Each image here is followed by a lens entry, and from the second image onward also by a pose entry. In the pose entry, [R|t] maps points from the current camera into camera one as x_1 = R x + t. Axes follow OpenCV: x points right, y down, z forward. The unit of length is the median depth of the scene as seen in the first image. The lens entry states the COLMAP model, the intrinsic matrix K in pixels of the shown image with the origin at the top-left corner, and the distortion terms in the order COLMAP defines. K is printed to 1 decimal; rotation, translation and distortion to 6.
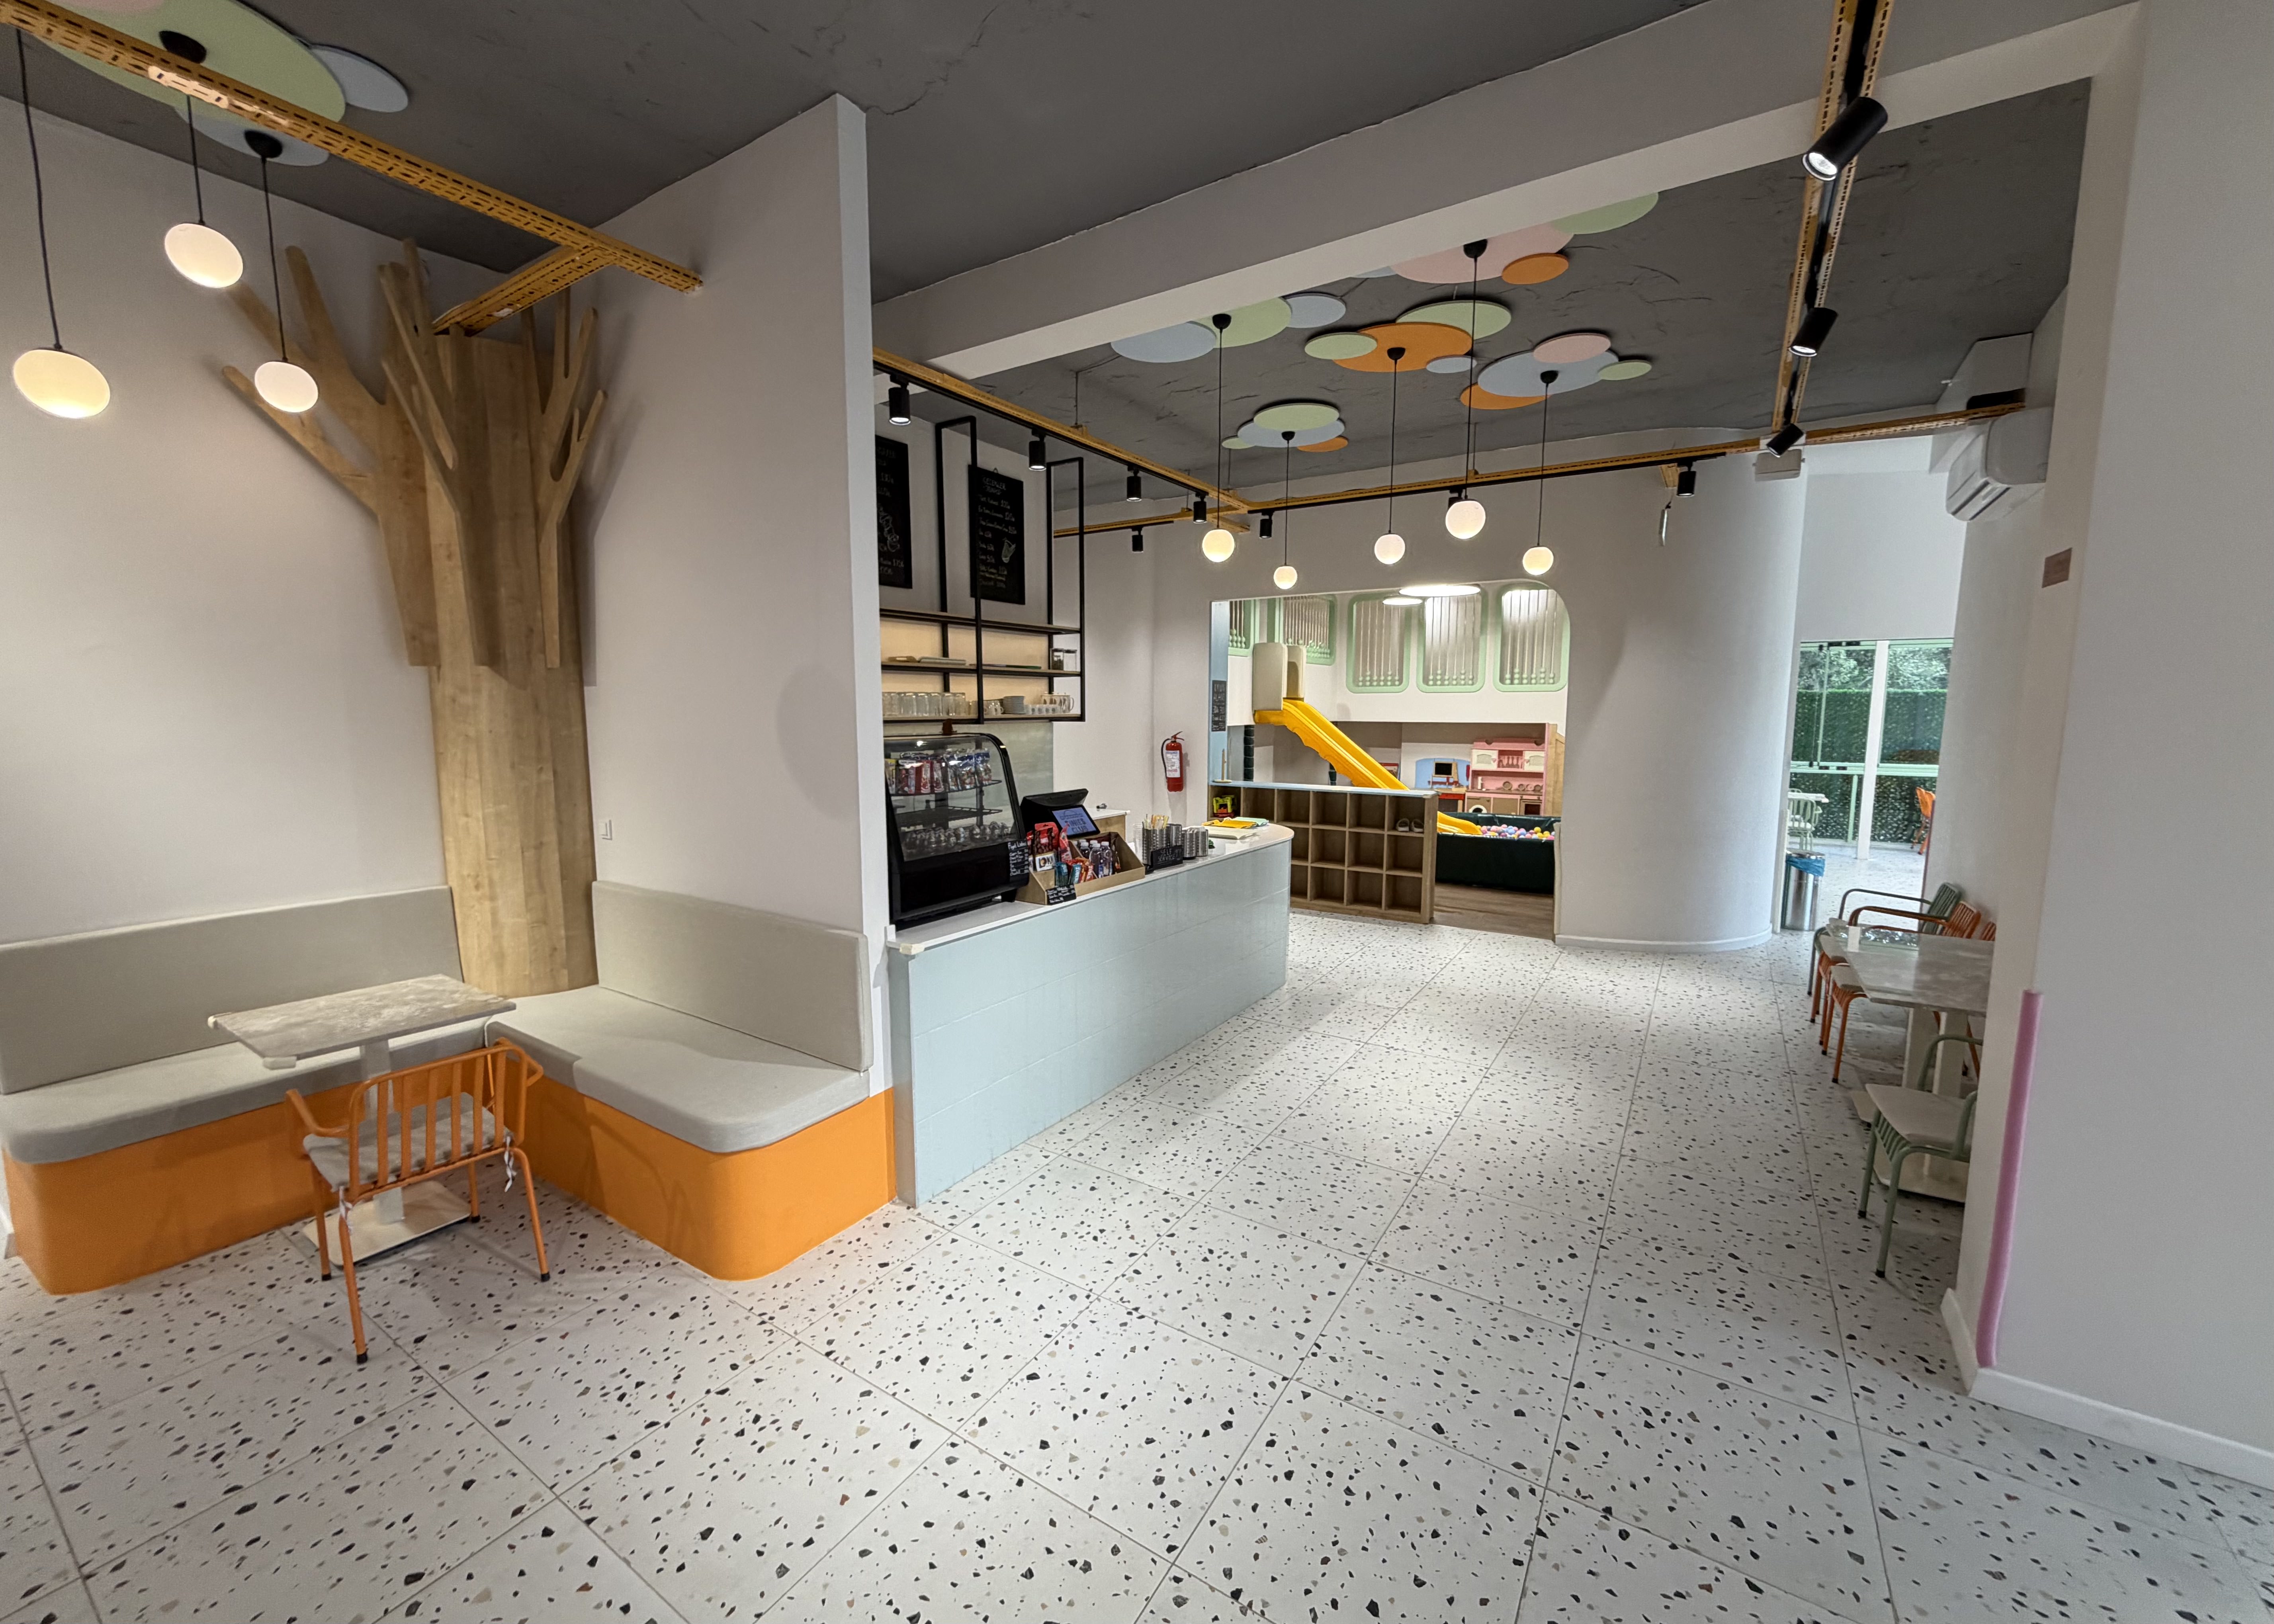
lens RADIAL K [[907.9, 0, 1134.8], [0, 907.9, 809.1], [0, 0, 1]] dist [-0.002136, 0.001002]
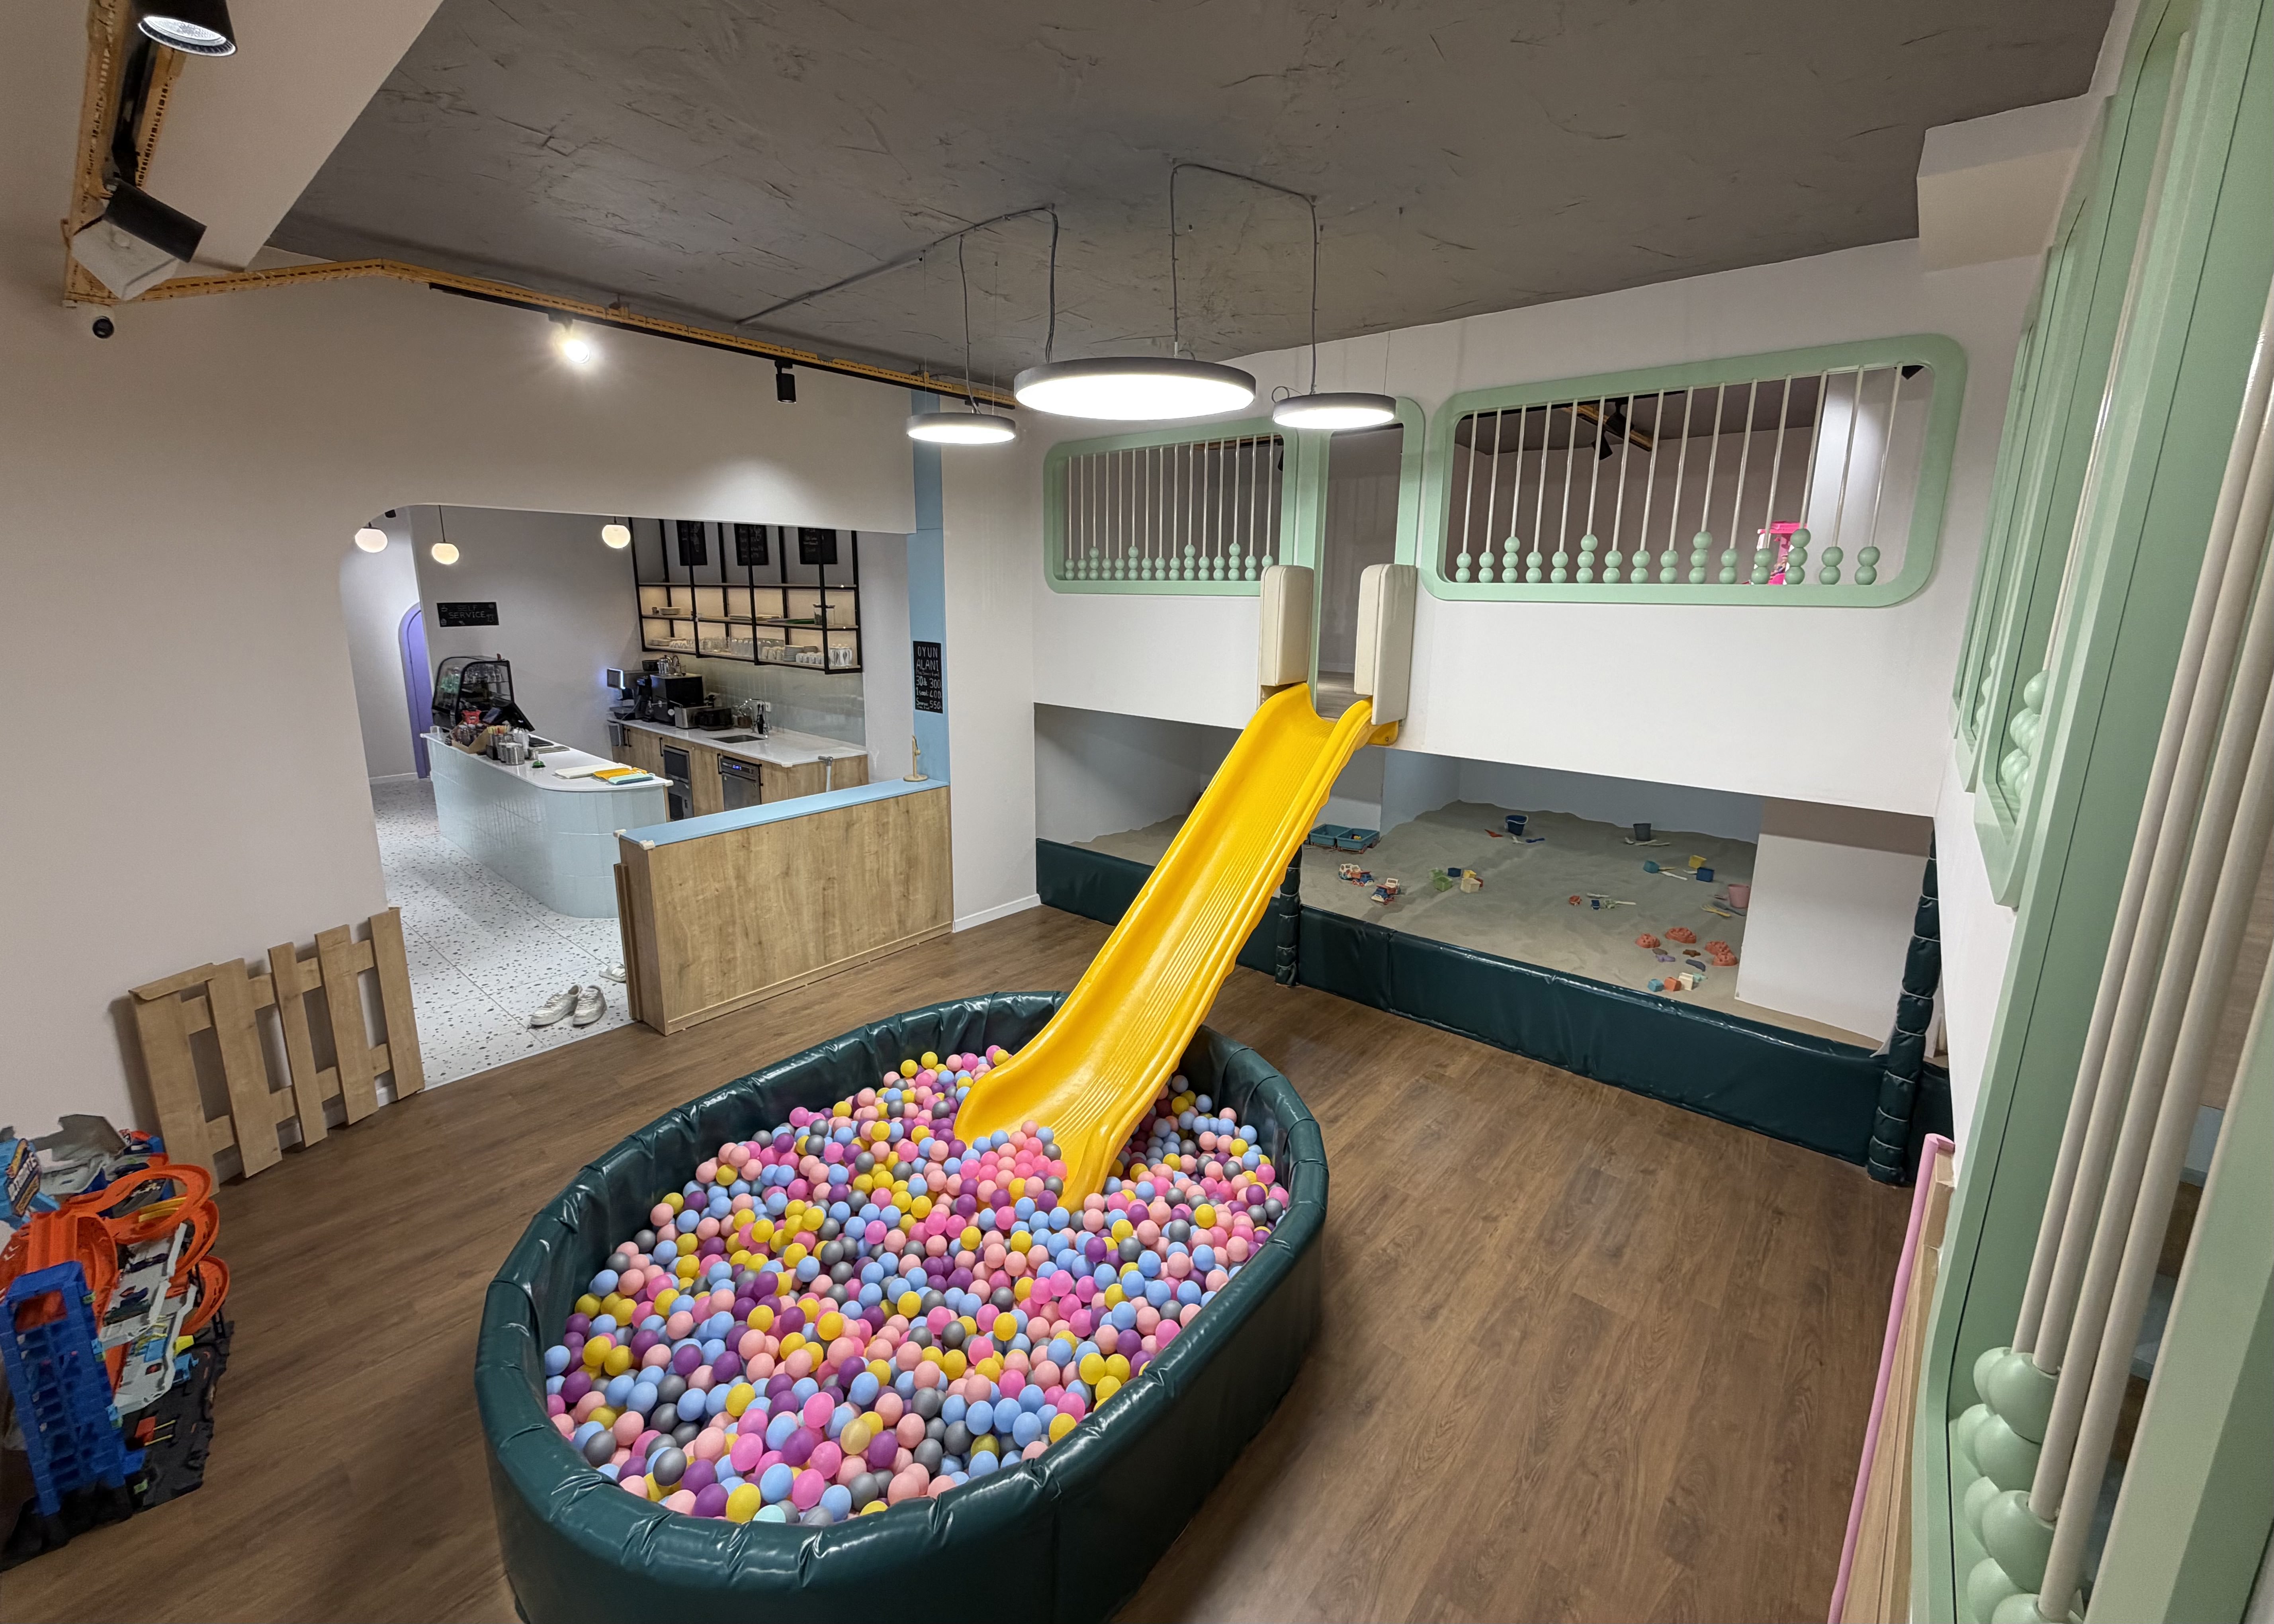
lens RADIAL K [[907.9, 0, 1134.0], [0, 907.9, 769.3], [0, 0, 1]] dist [-0.002136, 0.001002]
pose [[-0.125003, 0.194895, -0.972826, 1.736951], [-0.124411, 0.969698, 0.210255, -0.470016], [0.984325, 0.147312, -0.096968, 2.725293]]
